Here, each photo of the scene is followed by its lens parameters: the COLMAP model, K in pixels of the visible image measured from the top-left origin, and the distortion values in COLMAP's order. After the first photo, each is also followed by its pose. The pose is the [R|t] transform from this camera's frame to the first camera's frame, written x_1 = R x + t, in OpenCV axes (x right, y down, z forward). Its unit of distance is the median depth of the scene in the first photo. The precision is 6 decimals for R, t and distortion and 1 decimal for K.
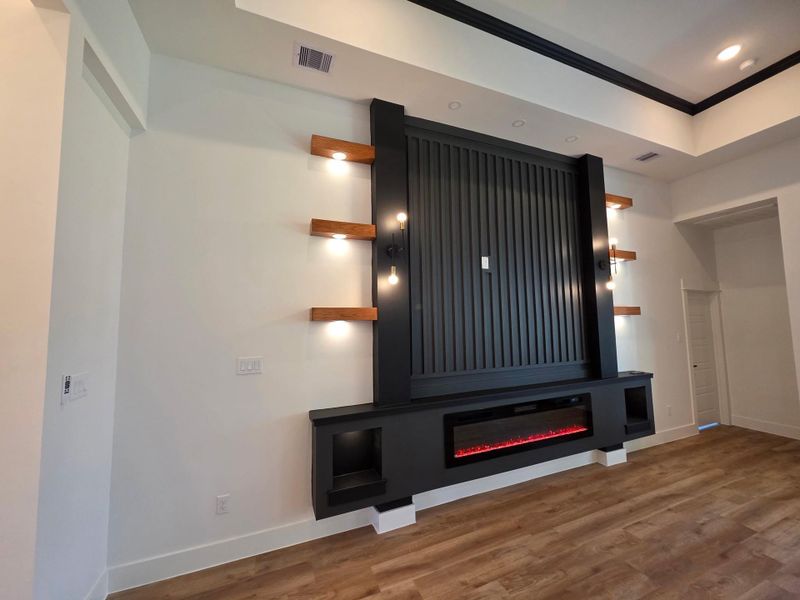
lens RADIAL K [[319.3, 0, 406.0], [0, 319.3, 295.3], [0, 0, 1]] dist [-0.004817, 0.000040]
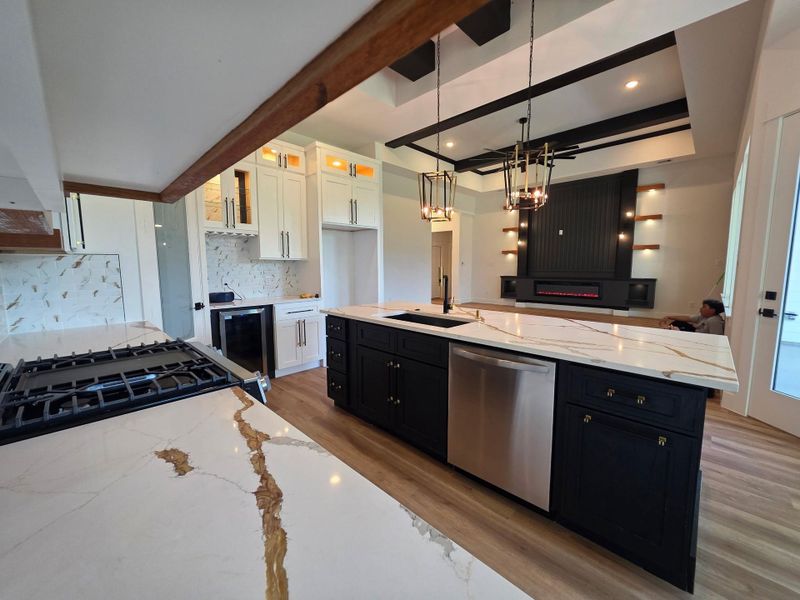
lens RADIAL K [[319.3, 0, 402.5], [0, 319.3, 298.6], [0, 0, 1]] dist [-0.004817, 0.000040]
pose [[0.403412, 0.112171, -0.908117, 2.235031], [0.072423, 0.985430, 0.153893, -0.059714], [0.912148, -0.127851, 0.389410, -1.393991]]
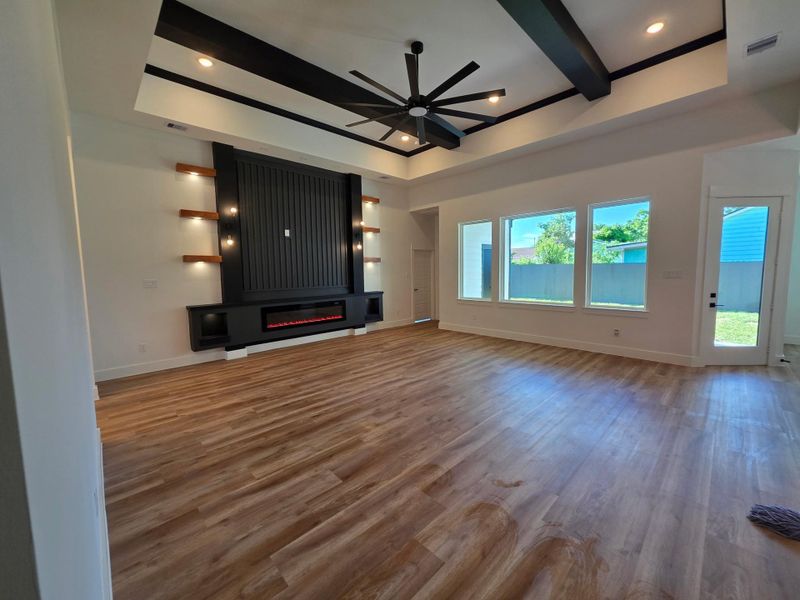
lens RADIAL K [[319.3, 0, 404.7], [0, 319.3, 294.2], [0, 0, 1]] dist [-0.004817, 0.000040]
pose [[0.927244, -0.025711, 0.373573, 0.174533], [-0.032567, 0.988323, 0.148856, -0.046480], [-0.373038, -0.150192, 0.915579, -1.025608]]
